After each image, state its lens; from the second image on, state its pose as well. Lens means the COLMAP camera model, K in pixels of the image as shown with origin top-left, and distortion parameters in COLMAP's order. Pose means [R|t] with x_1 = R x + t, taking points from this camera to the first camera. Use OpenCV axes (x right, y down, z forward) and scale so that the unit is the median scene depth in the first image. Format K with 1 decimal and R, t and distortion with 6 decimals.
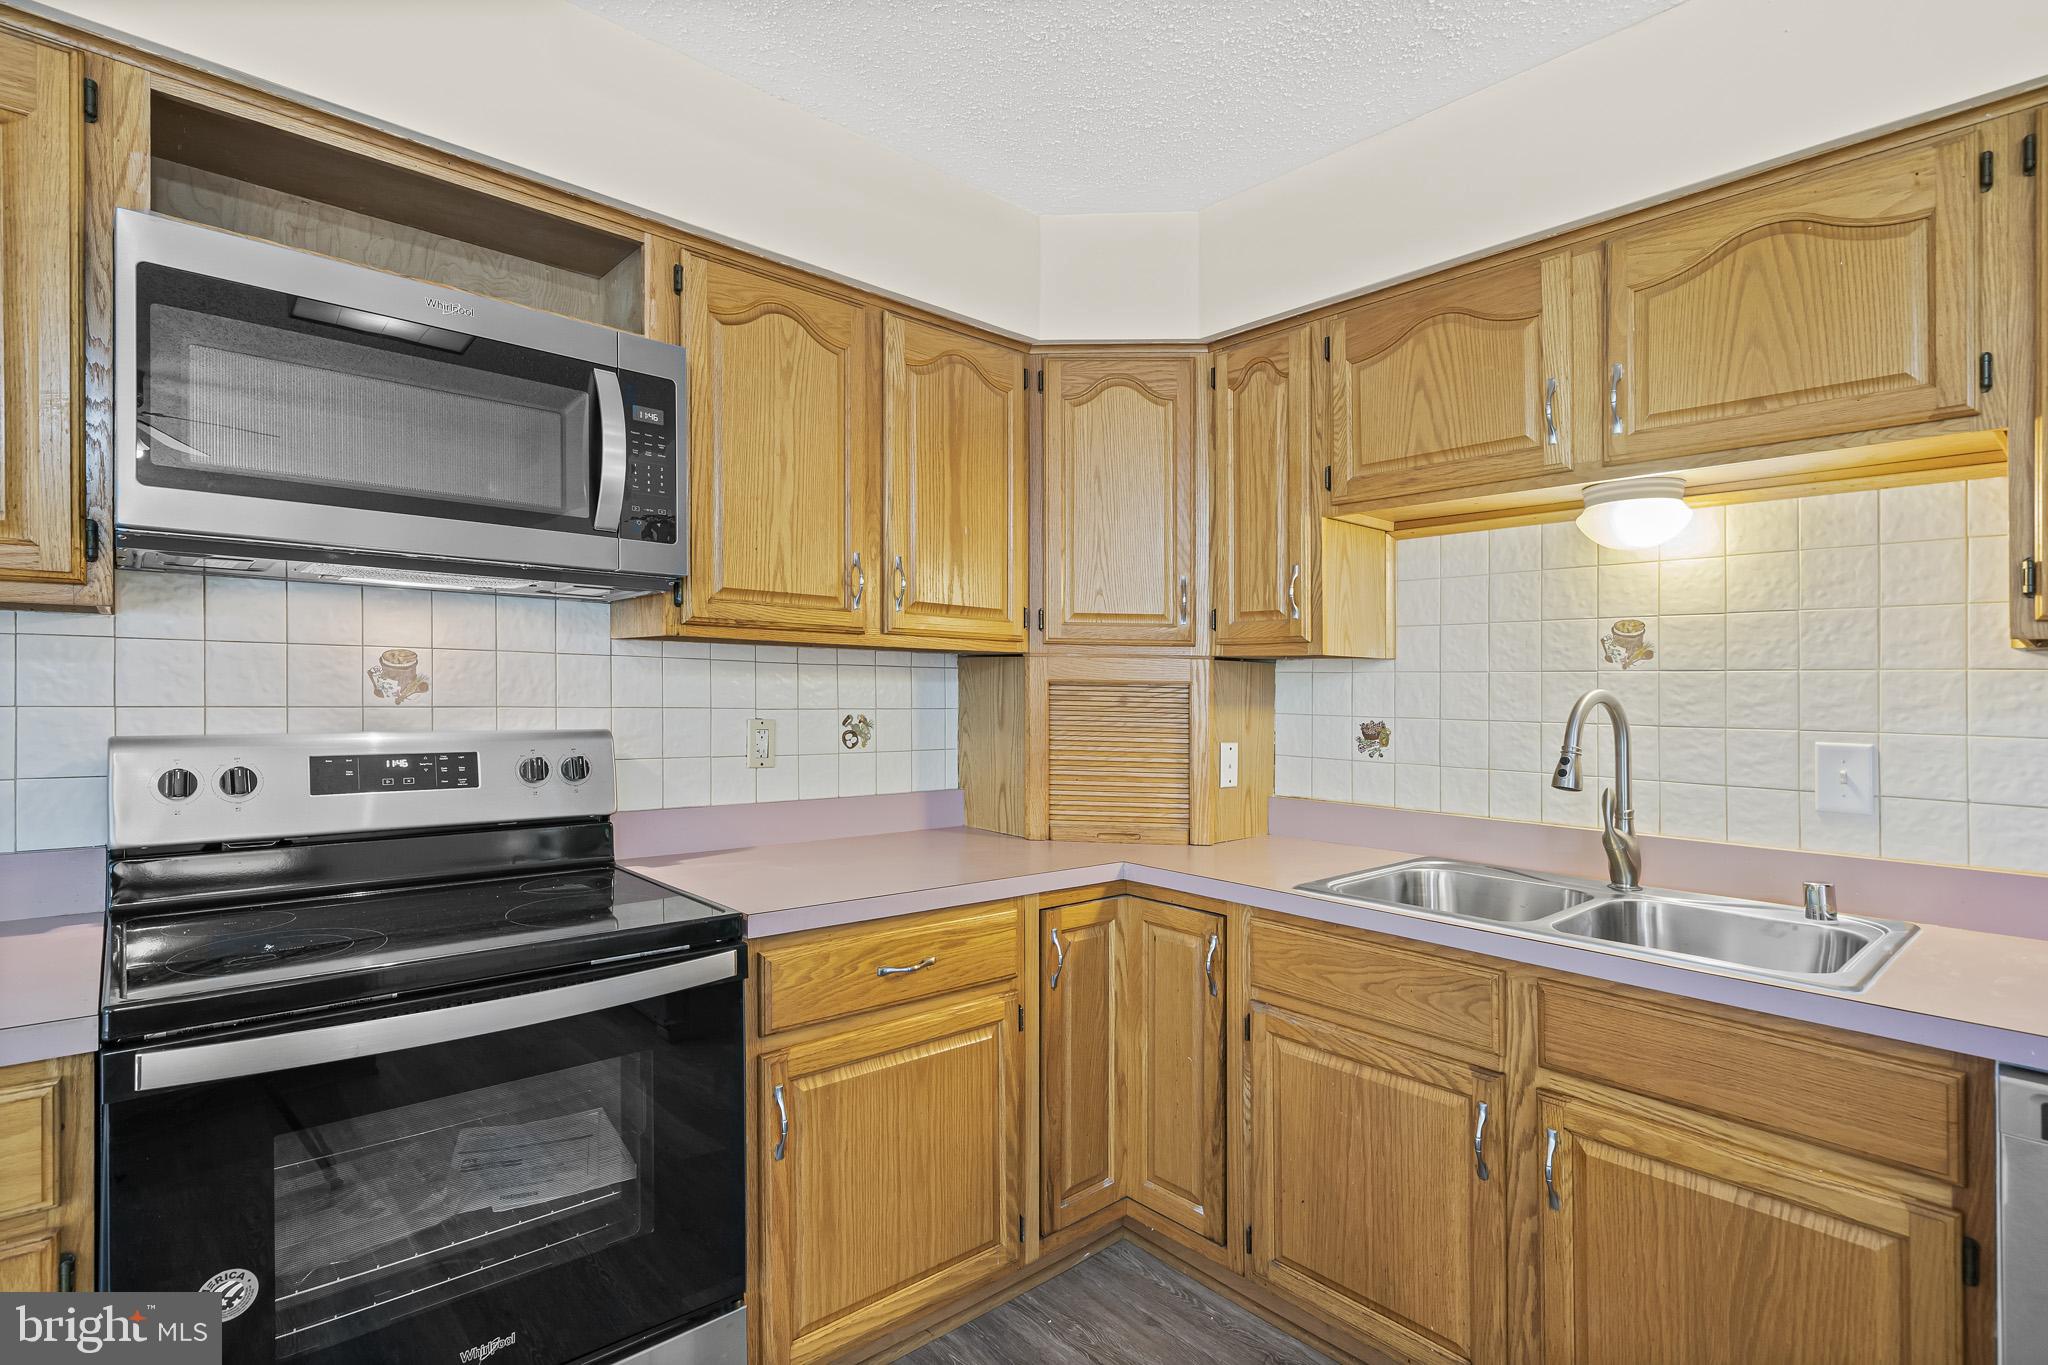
lens RADIAL K [[975.9, 0, 1014.4], [0, 975.9, 683.1], [0, 0, 1]] dist [0.001737, 0.000053]
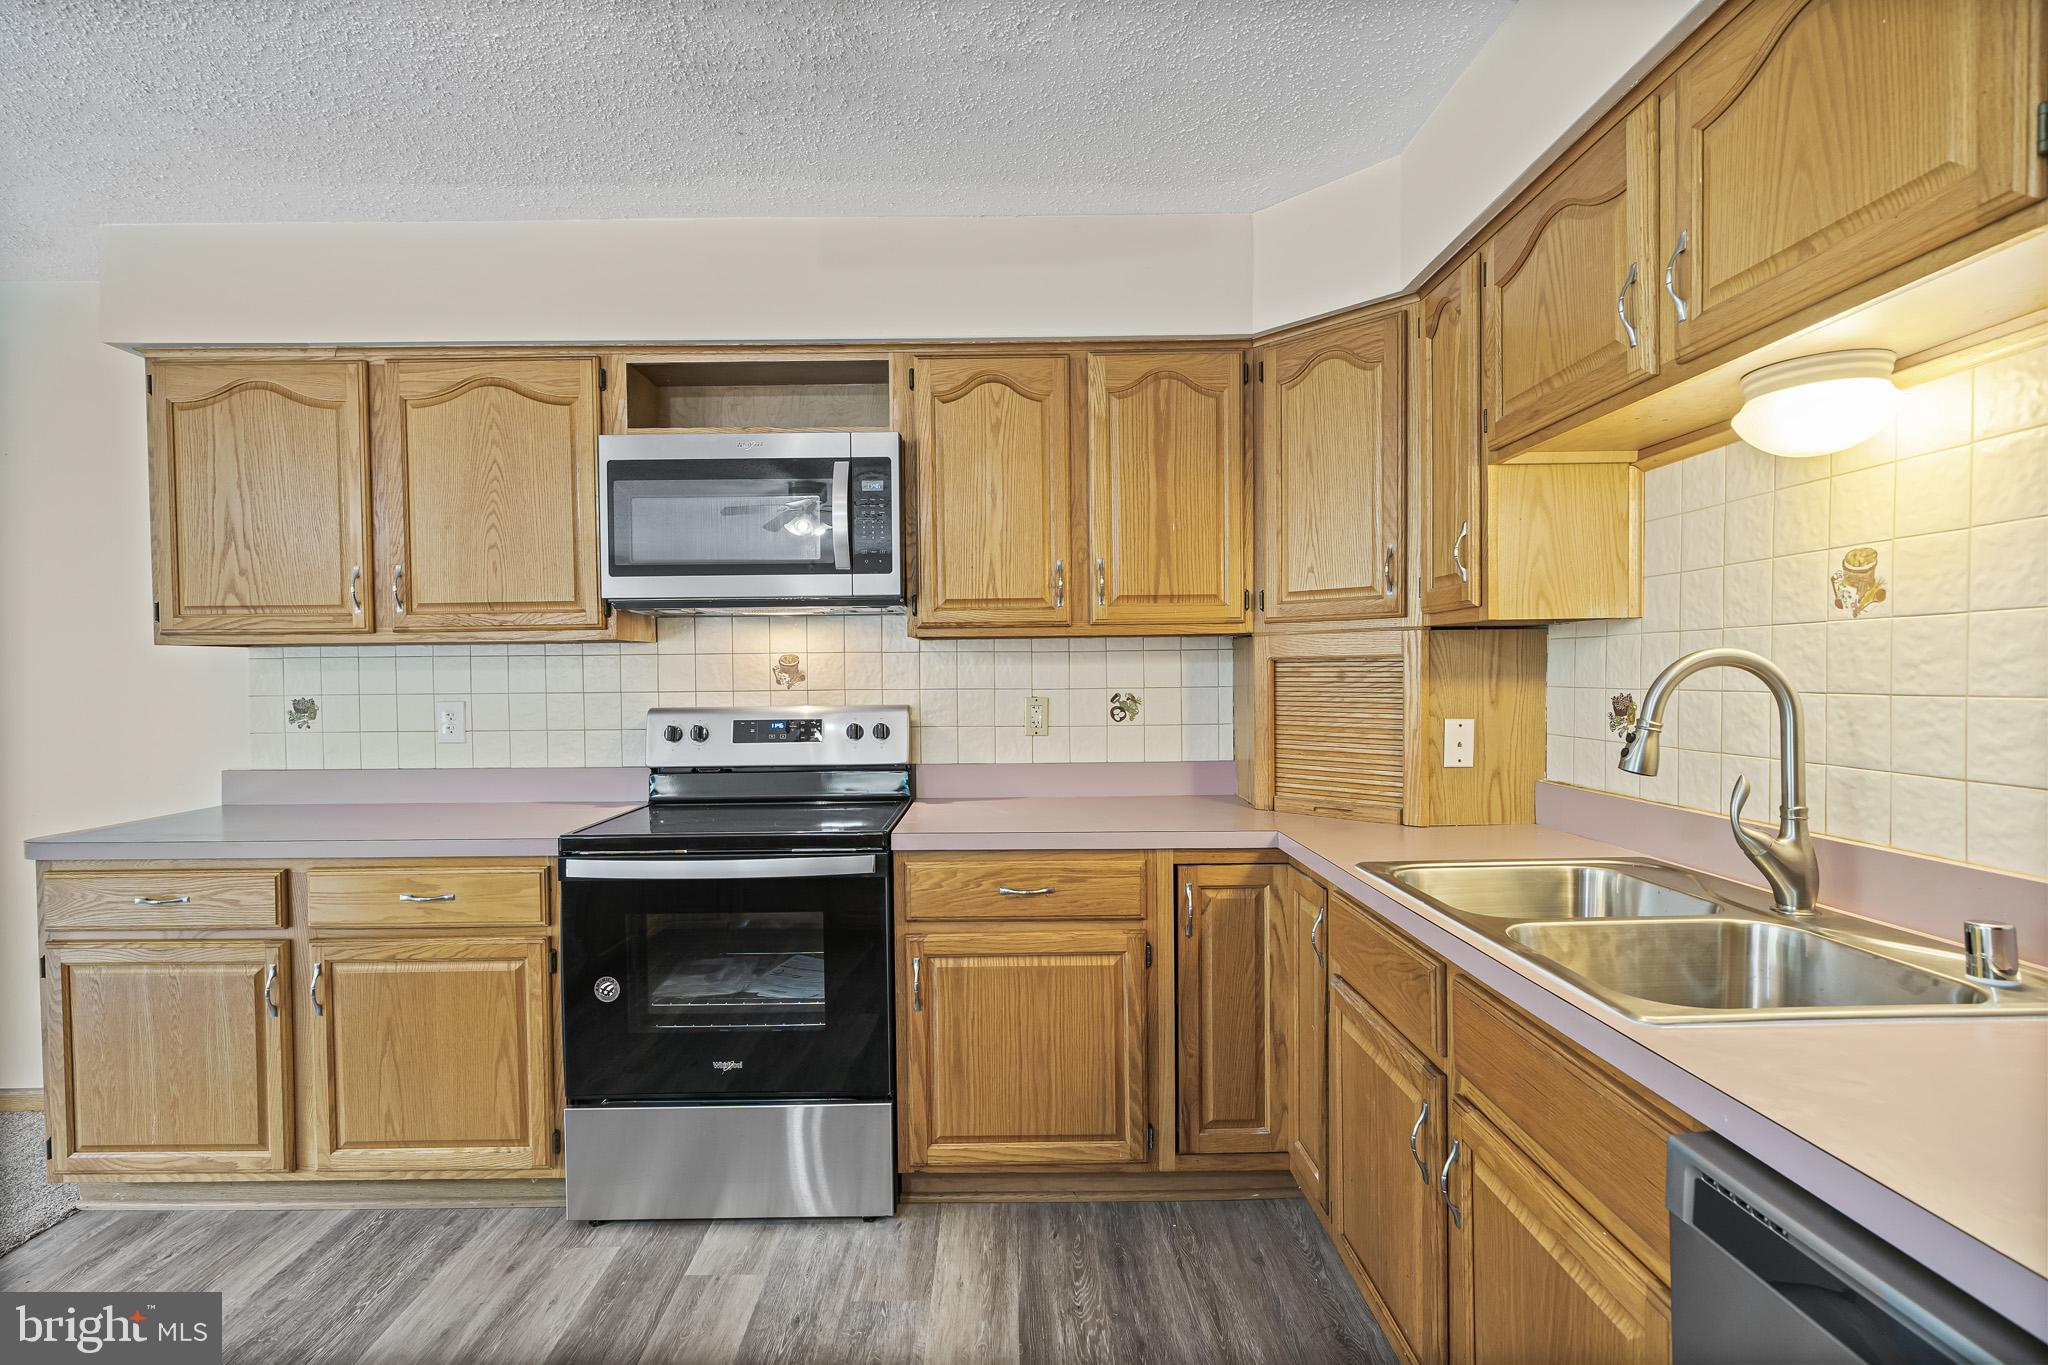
lens RADIAL K [[975.9, 0, 1041.4], [0, 975.9, 689.7], [0, 0, 1]] dist [0.001737, 0.000053]
pose [[0.756954, -0.013727, -0.653324, 0.677119], [0.028230, 0.999533, 0.011707, 0.015014], [0.652858, -0.027305, 0.756988, 0.059733]]
